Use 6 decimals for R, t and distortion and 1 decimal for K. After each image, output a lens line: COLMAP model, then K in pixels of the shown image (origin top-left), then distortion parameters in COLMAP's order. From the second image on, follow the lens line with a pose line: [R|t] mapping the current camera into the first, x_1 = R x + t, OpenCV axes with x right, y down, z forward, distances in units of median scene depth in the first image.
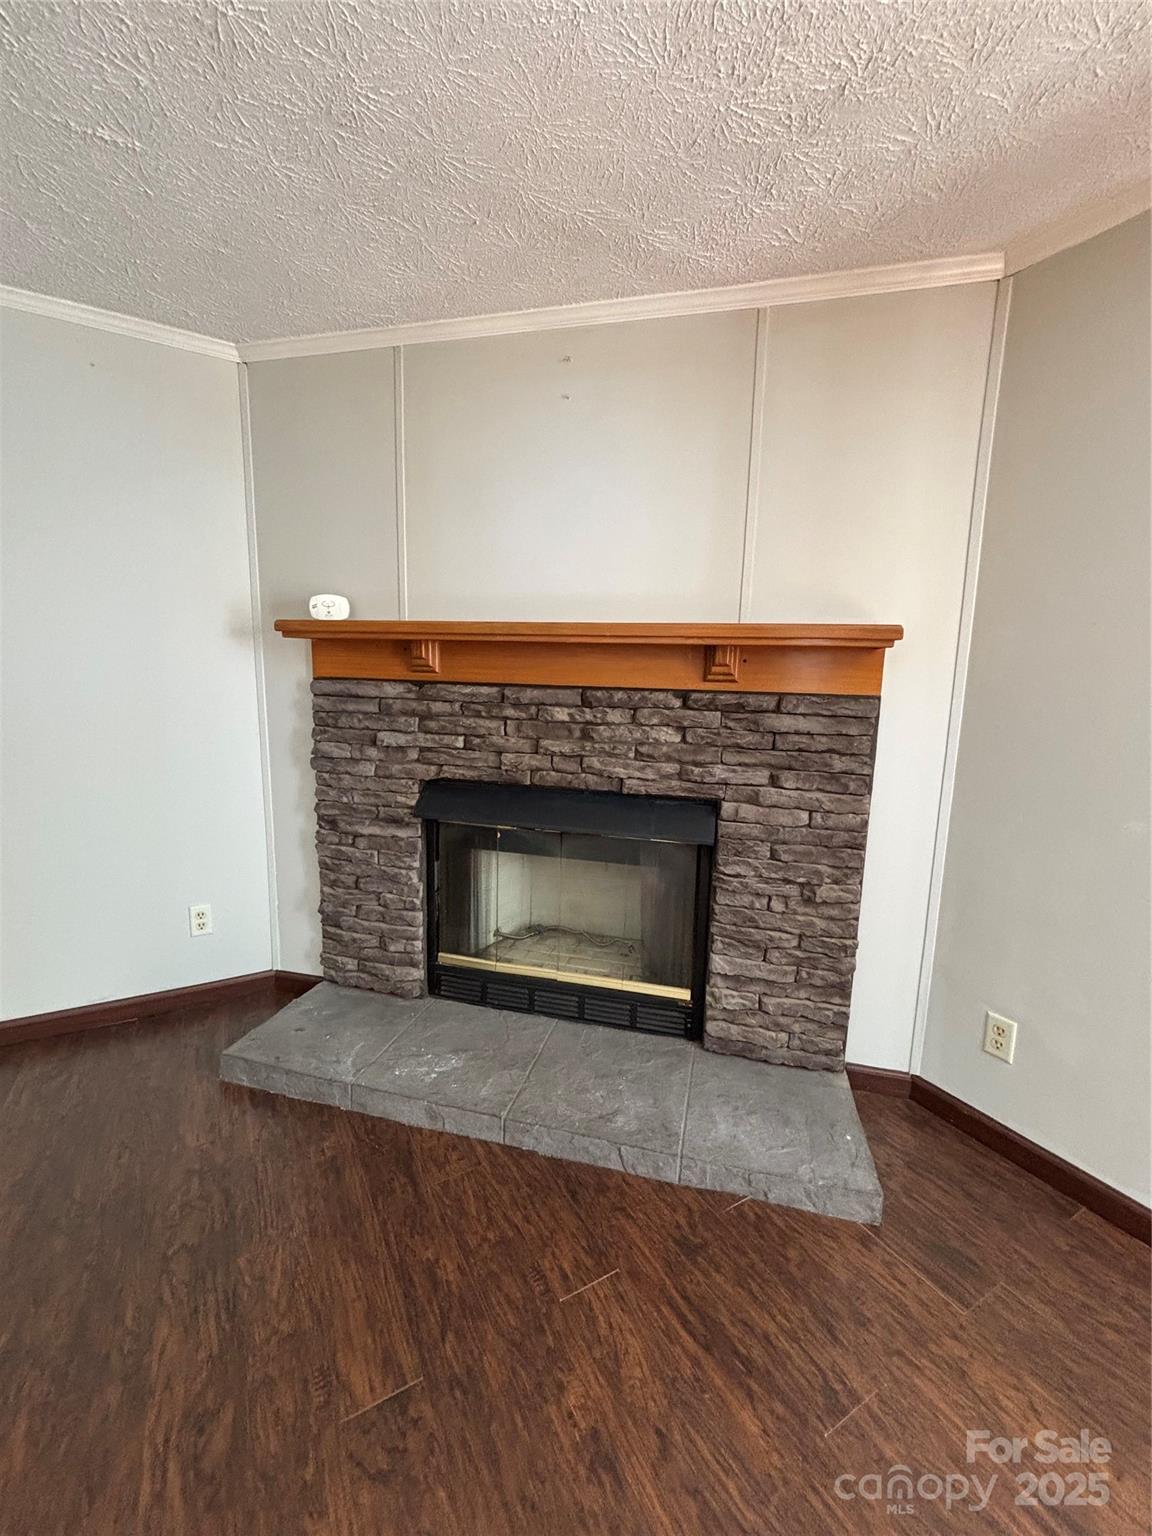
lens RADIAL K [[618.4, 0, 577.8], [0, 618.4, 761.0], [0, 0, 1]] dist [0.002264, -0.001837]
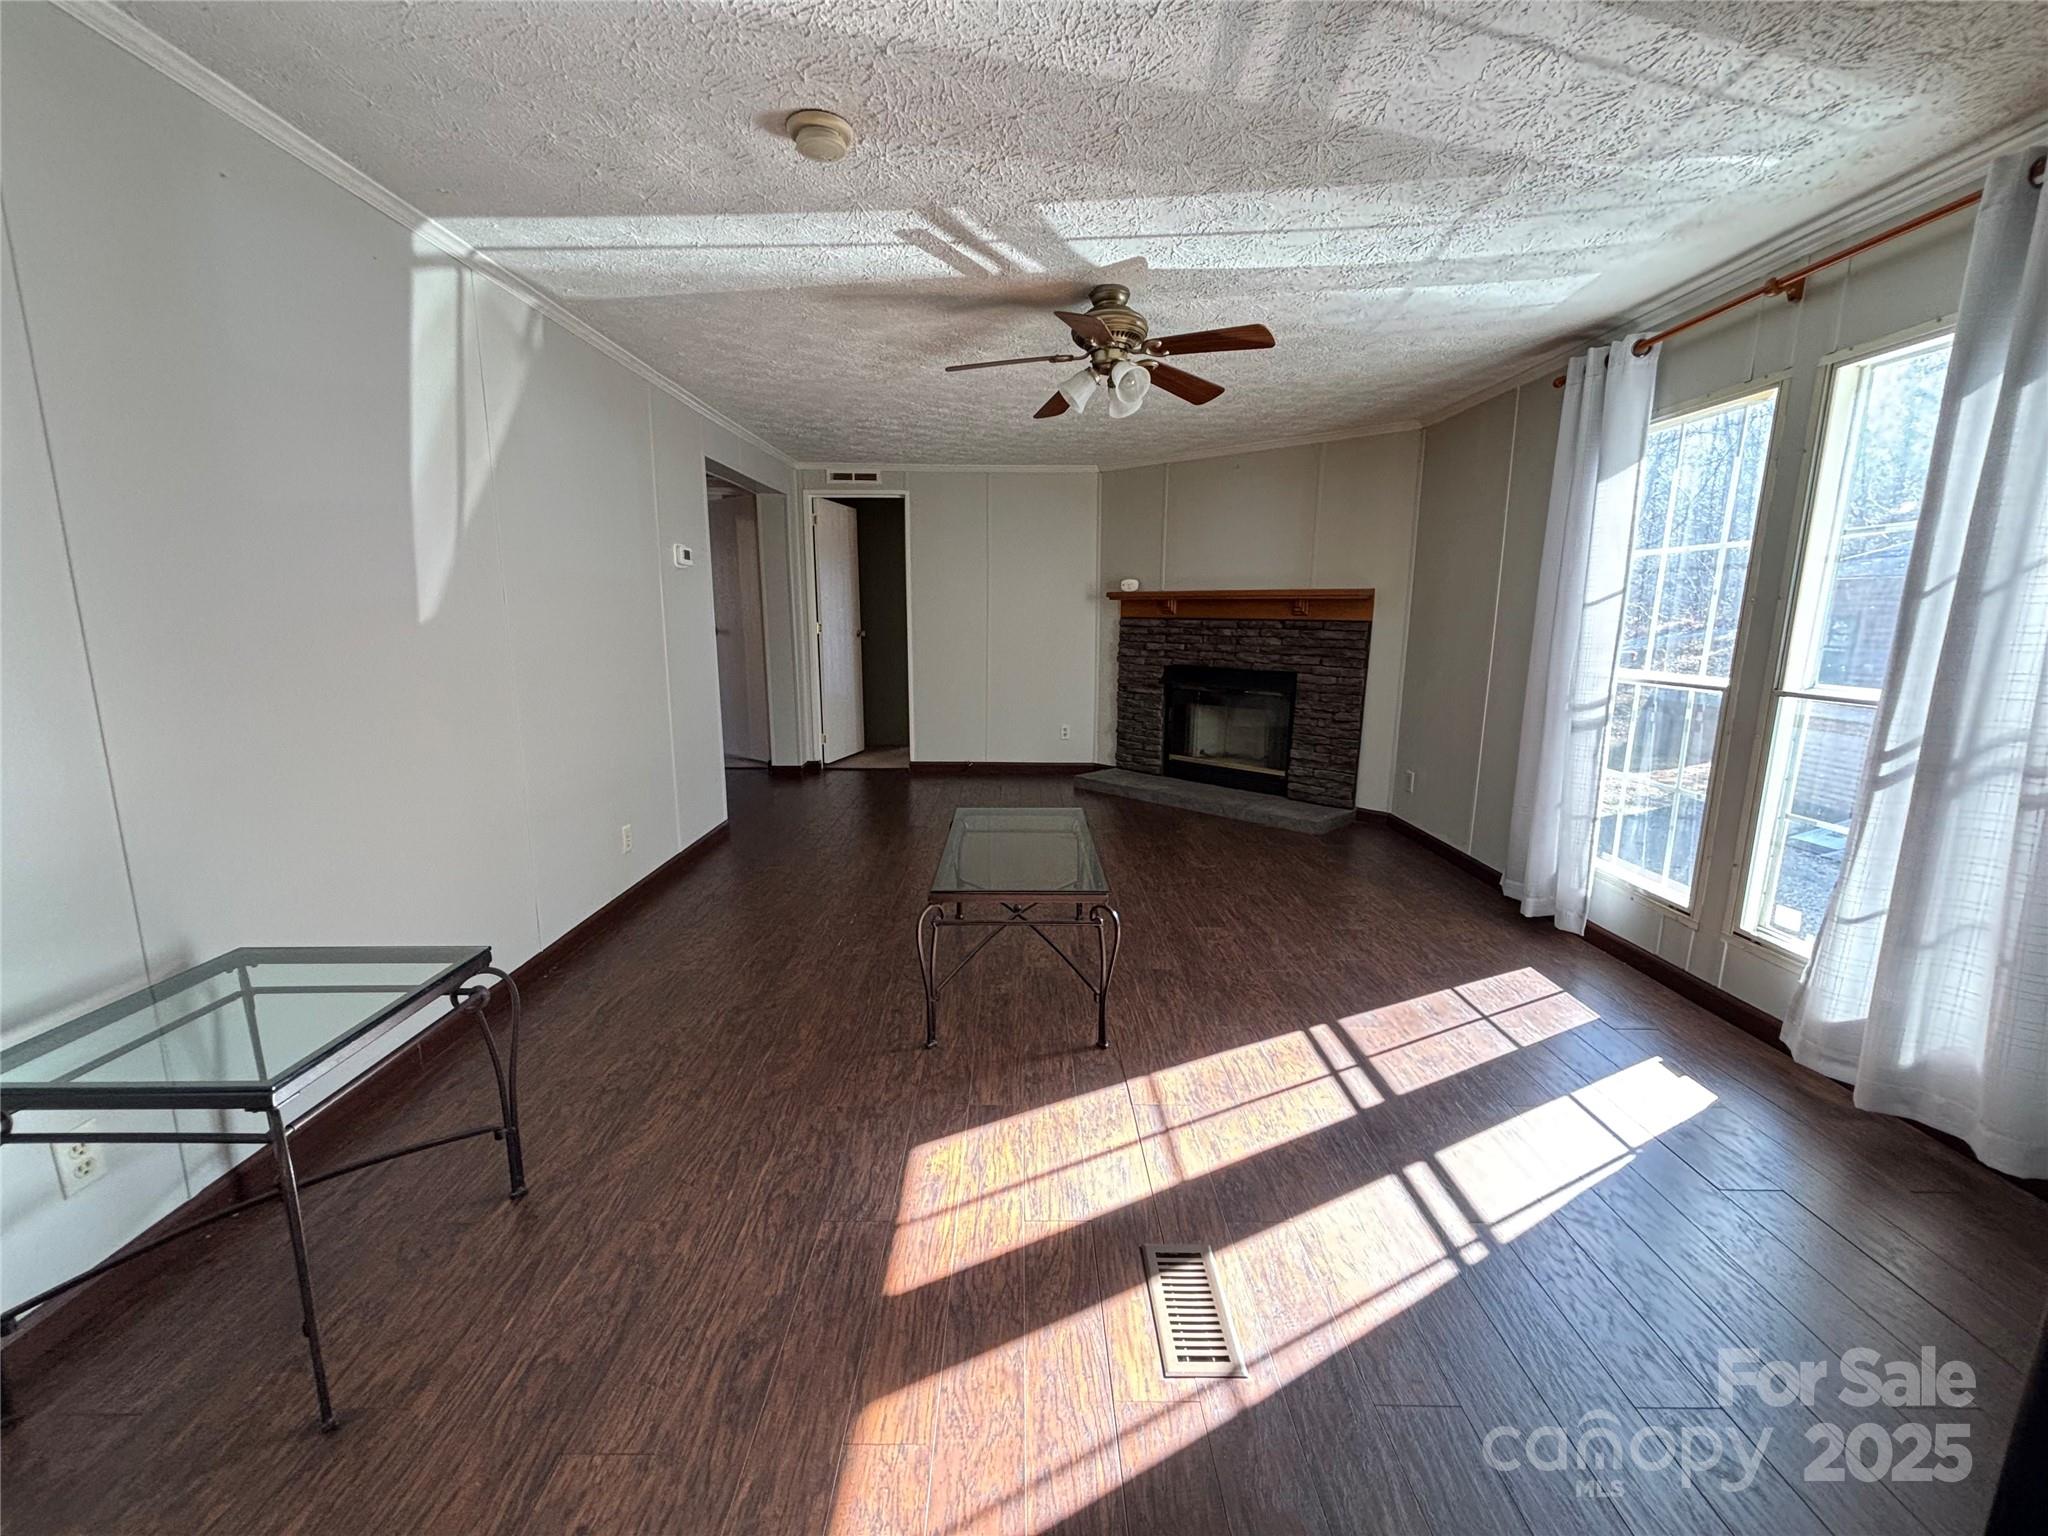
lens RADIAL K [[824.6, 0, 1009.9], [0, 824.6, 755.2], [0, 0, 1]] dist [0.002264, -0.001837]
pose [[0.856238, 0.068134, -0.512069, 0.804328], [-0.060758, 0.997666, 0.031151, 0.298377], [0.512996, 0.004439, 0.858379, -1.792565]]
